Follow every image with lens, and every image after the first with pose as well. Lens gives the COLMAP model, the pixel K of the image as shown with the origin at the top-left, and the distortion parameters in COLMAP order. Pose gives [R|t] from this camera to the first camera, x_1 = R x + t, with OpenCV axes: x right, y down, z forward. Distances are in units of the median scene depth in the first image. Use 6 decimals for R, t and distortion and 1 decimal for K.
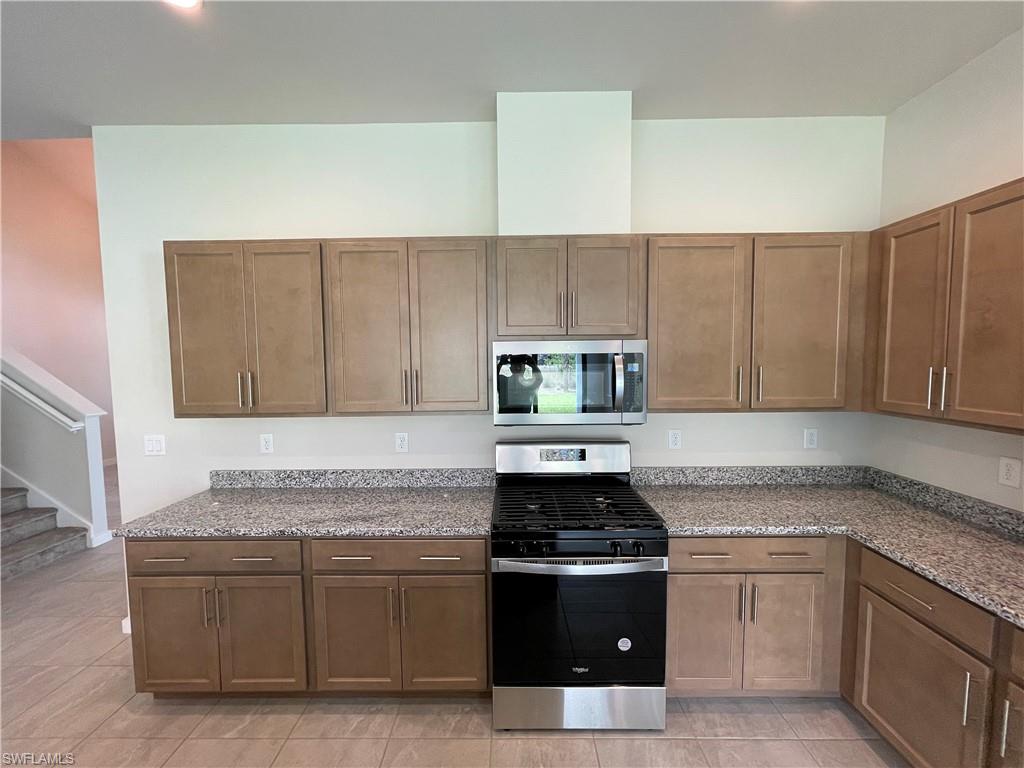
lens RADIAL K [[415.8, 0, 510.0], [0, 415.8, 386.5], [0, 0, 1]] dist [-0.001711, 0.000185]
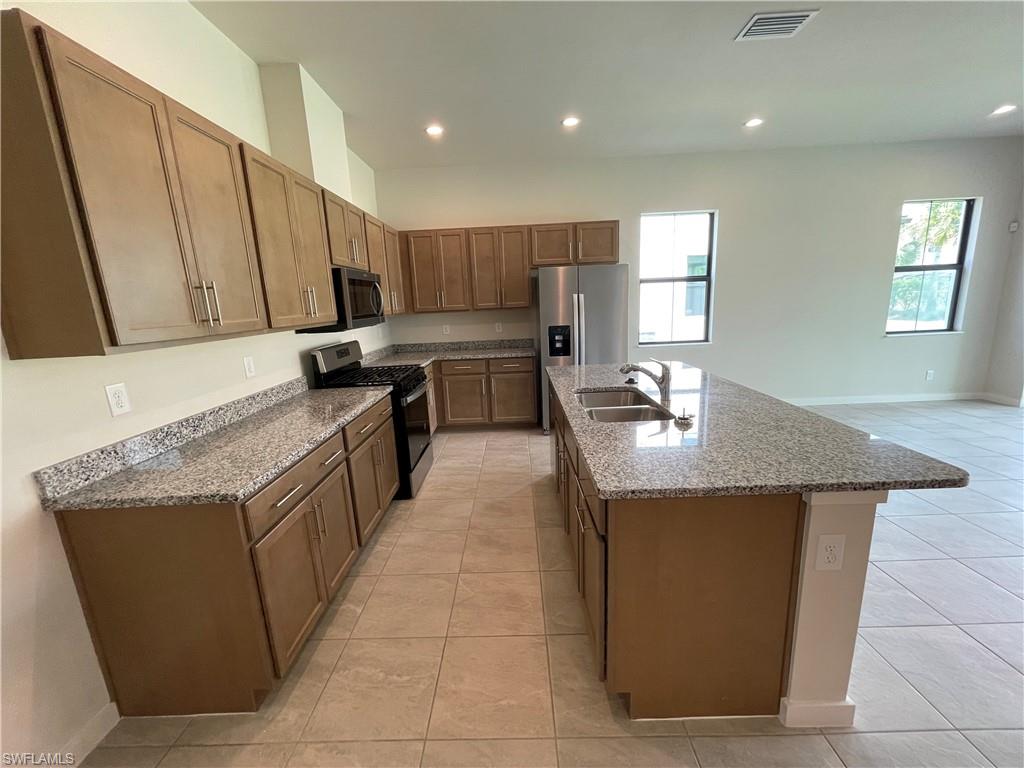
lens RADIAL K [[415.8, 0, 510.0], [0, 415.8, 386.5], [0, 0, 1]] dist [-0.001711, 0.000185]
pose [[0.009286, -0.194681, 0.980823, -1.229988], [0.110543, 0.975053, 0.192489, 0.060464], [-0.993828, 0.106636, 0.030575, 0.370138]]
